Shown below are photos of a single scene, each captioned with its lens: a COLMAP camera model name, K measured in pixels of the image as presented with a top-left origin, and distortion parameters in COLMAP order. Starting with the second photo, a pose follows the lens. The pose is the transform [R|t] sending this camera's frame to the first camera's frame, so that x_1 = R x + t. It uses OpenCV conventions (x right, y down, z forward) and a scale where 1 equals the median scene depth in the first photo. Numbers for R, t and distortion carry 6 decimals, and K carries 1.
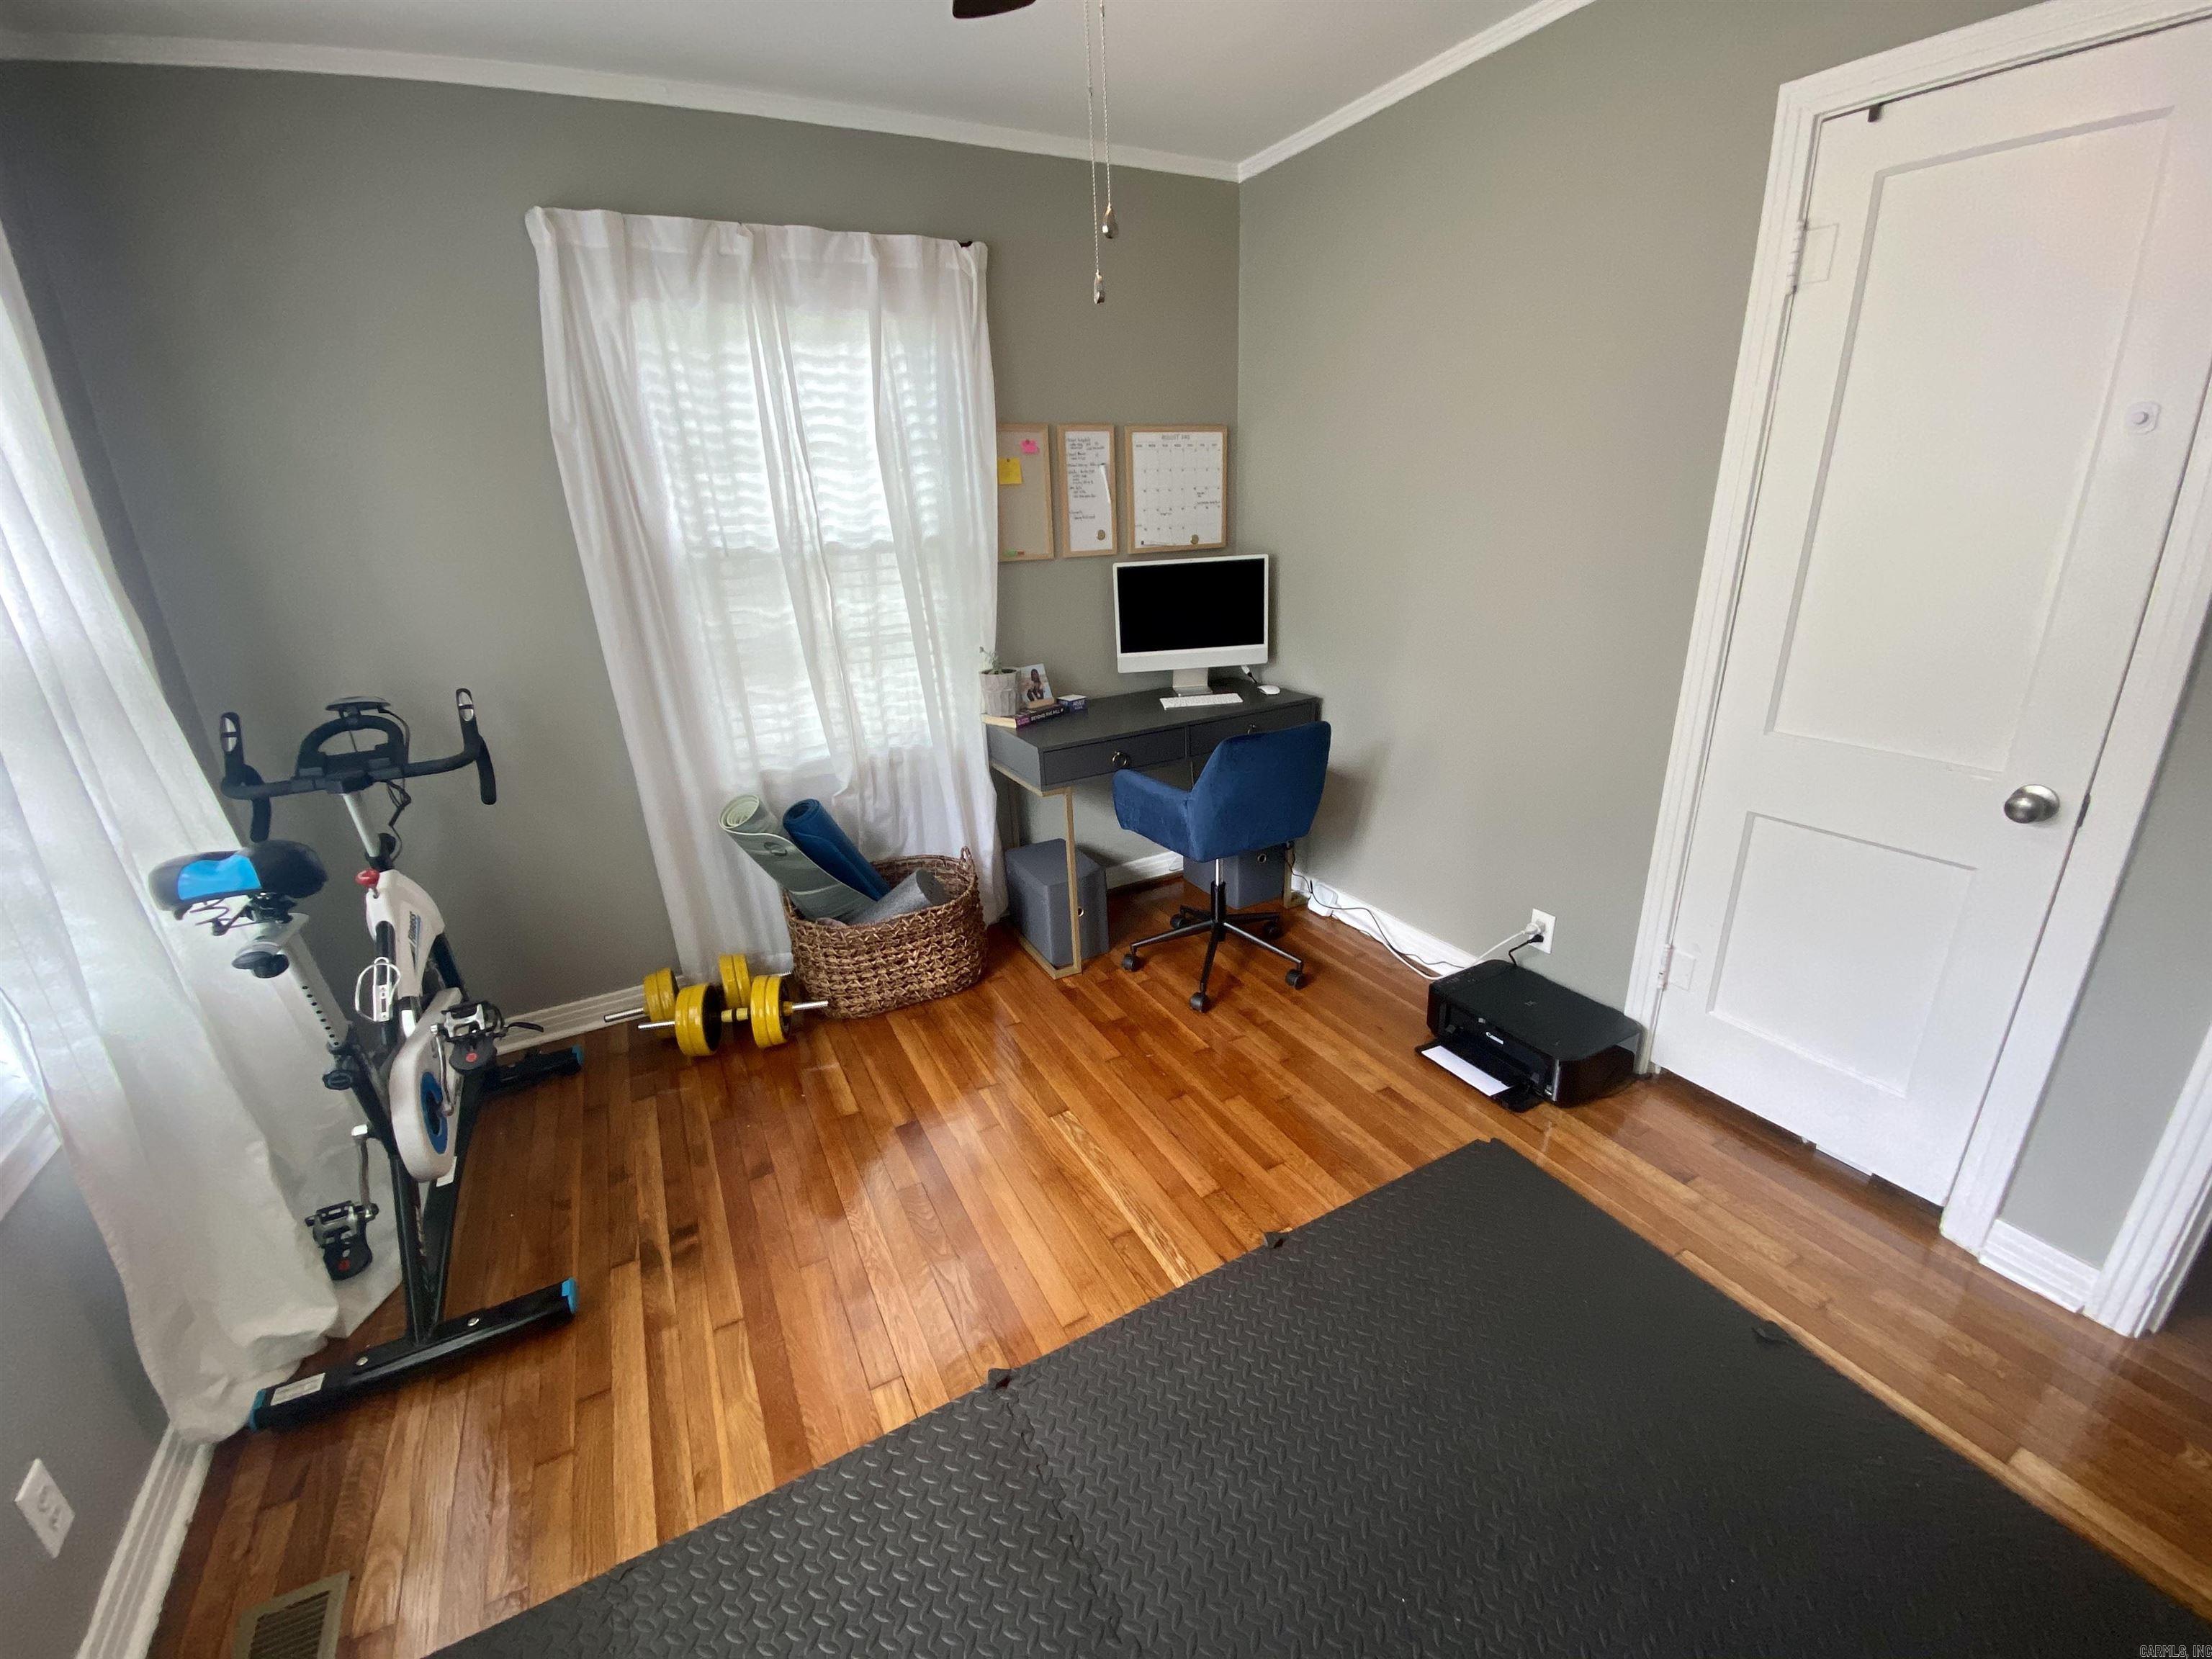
lens RADIAL K [[892.1, 0, 1106.0], [0, 892.1, 829.5], [0, 0, 1]] dist [0.008833, -0.014938]
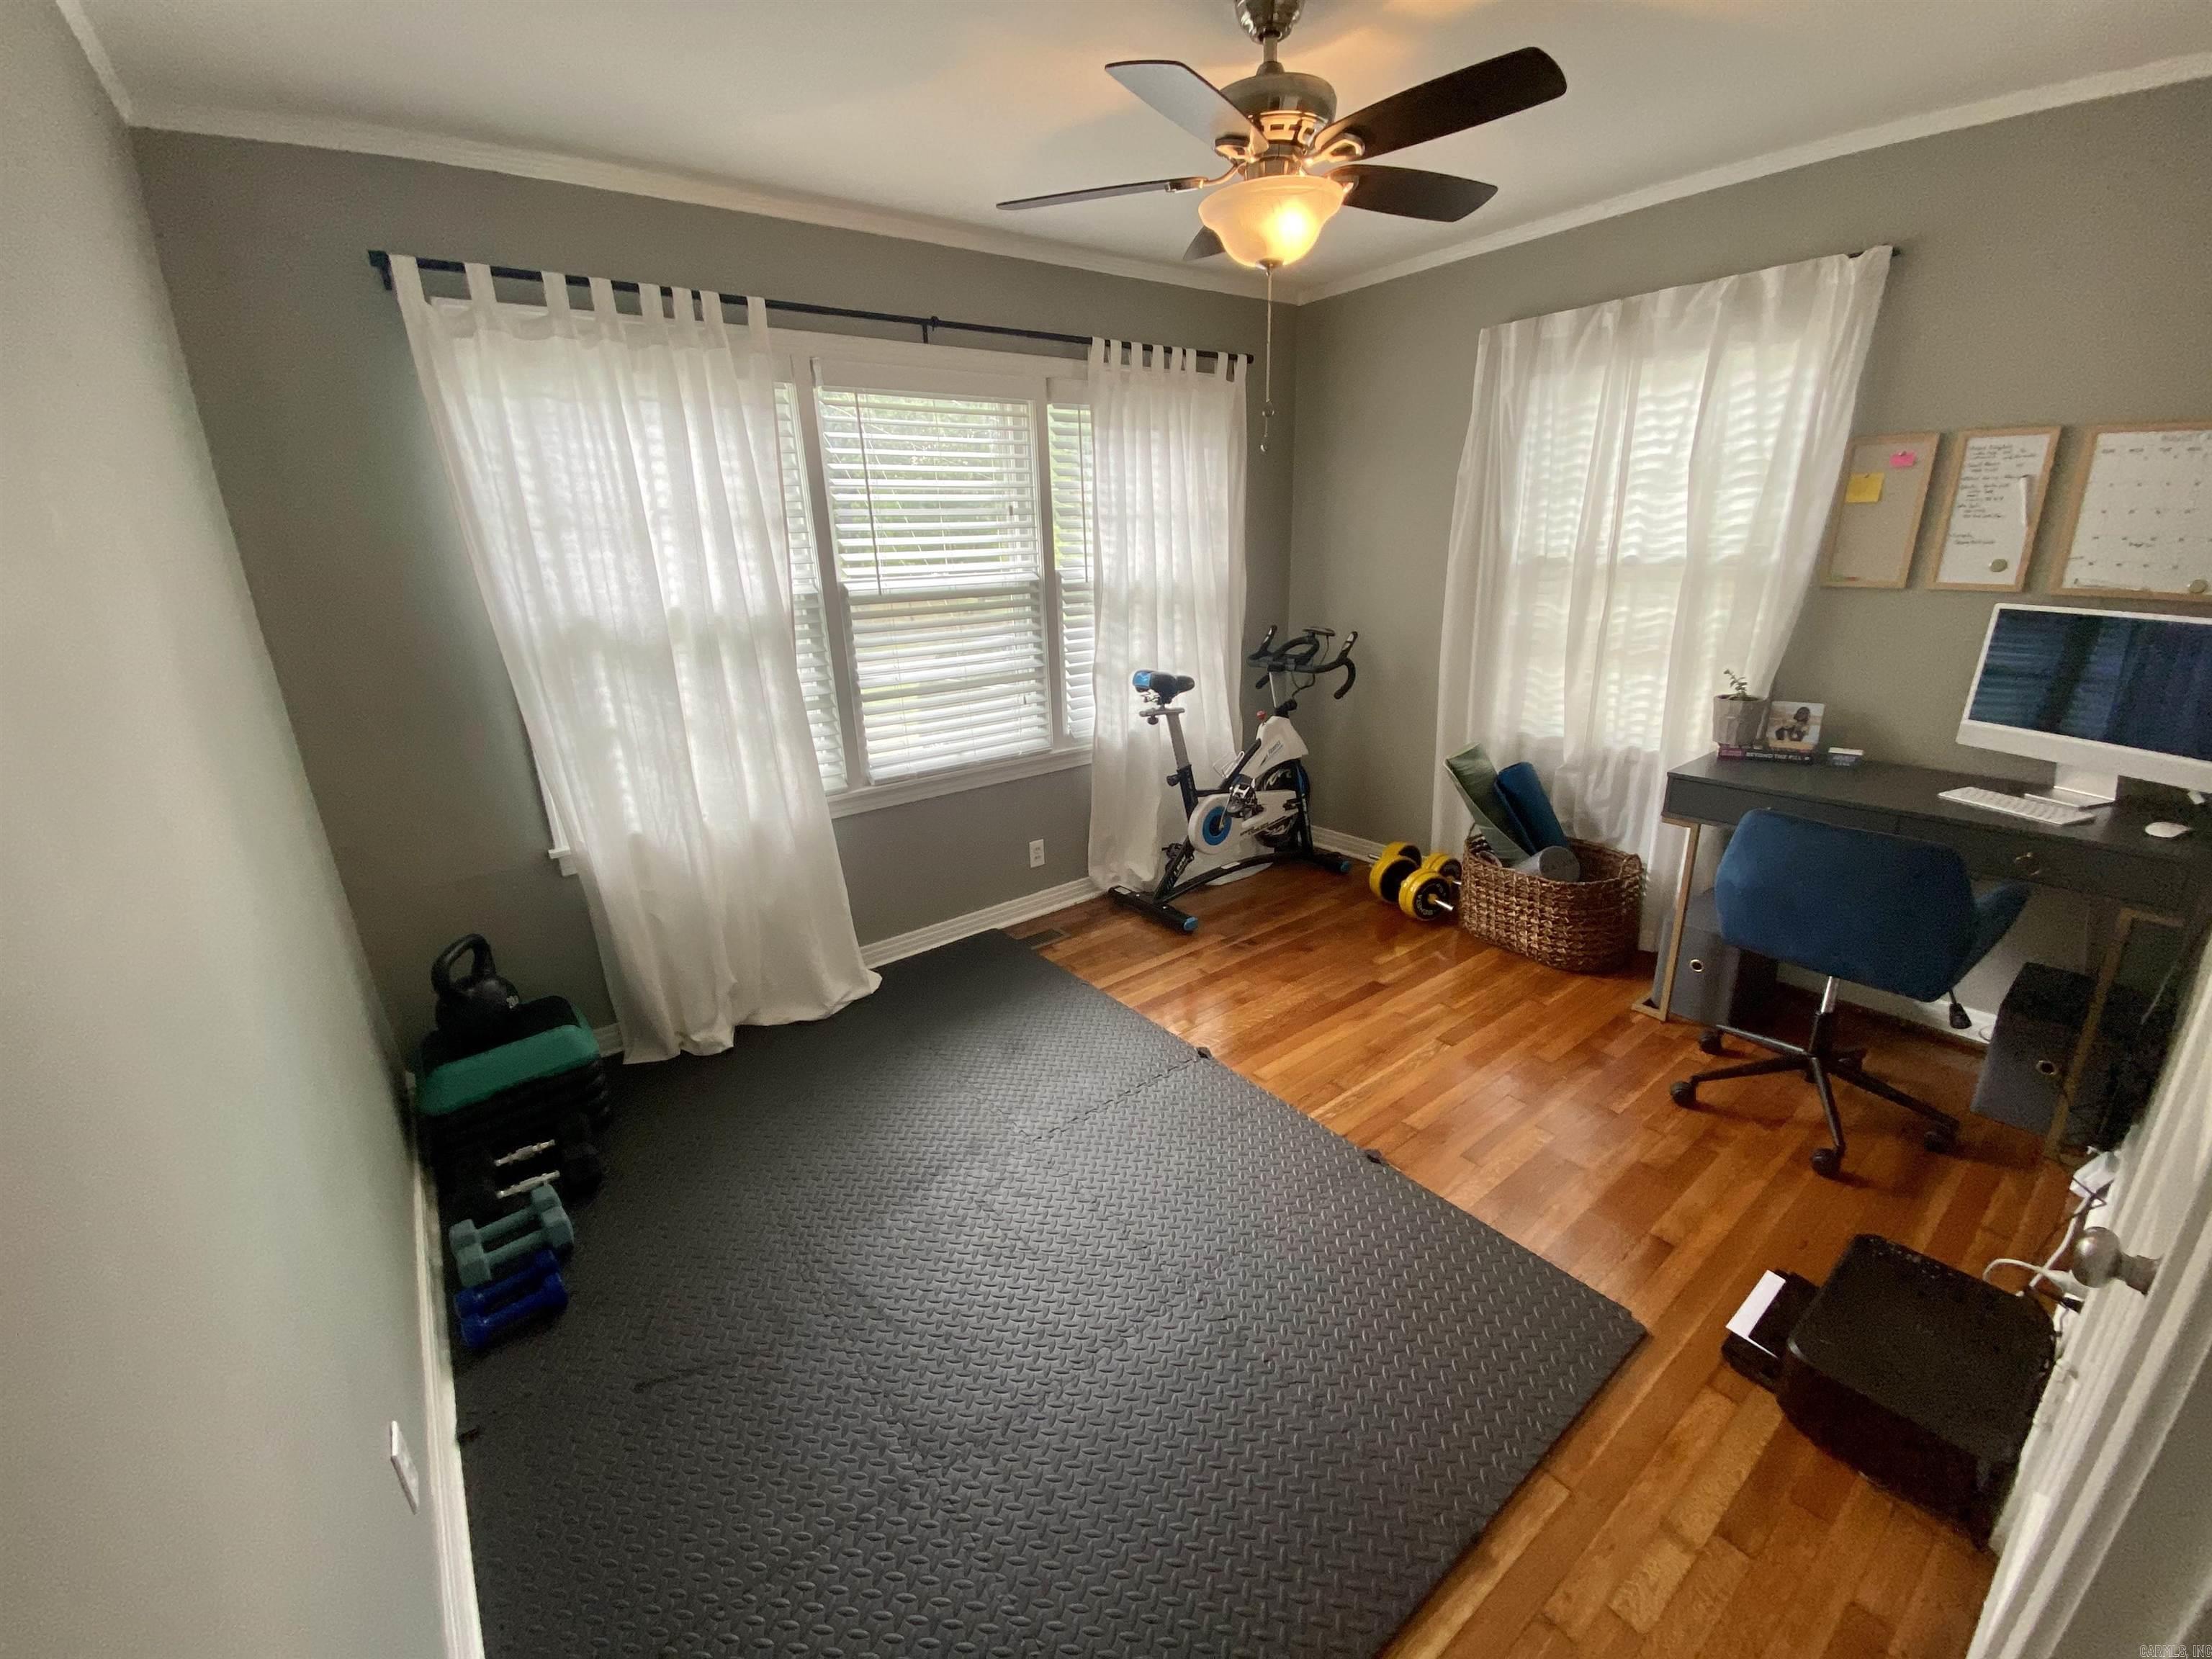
lens RADIAL K [[882.0, 0, 1072.7], [0, 882.0, 818.7], [0, 0, 1]] dist [0.026258, -0.025453]
pose [[0.129174, 0.332410, -0.934247, 0.773674], [-0.305149, 0.909748, 0.281502, -0.119023], [0.943503, 0.248722, 0.218951, 0.164596]]
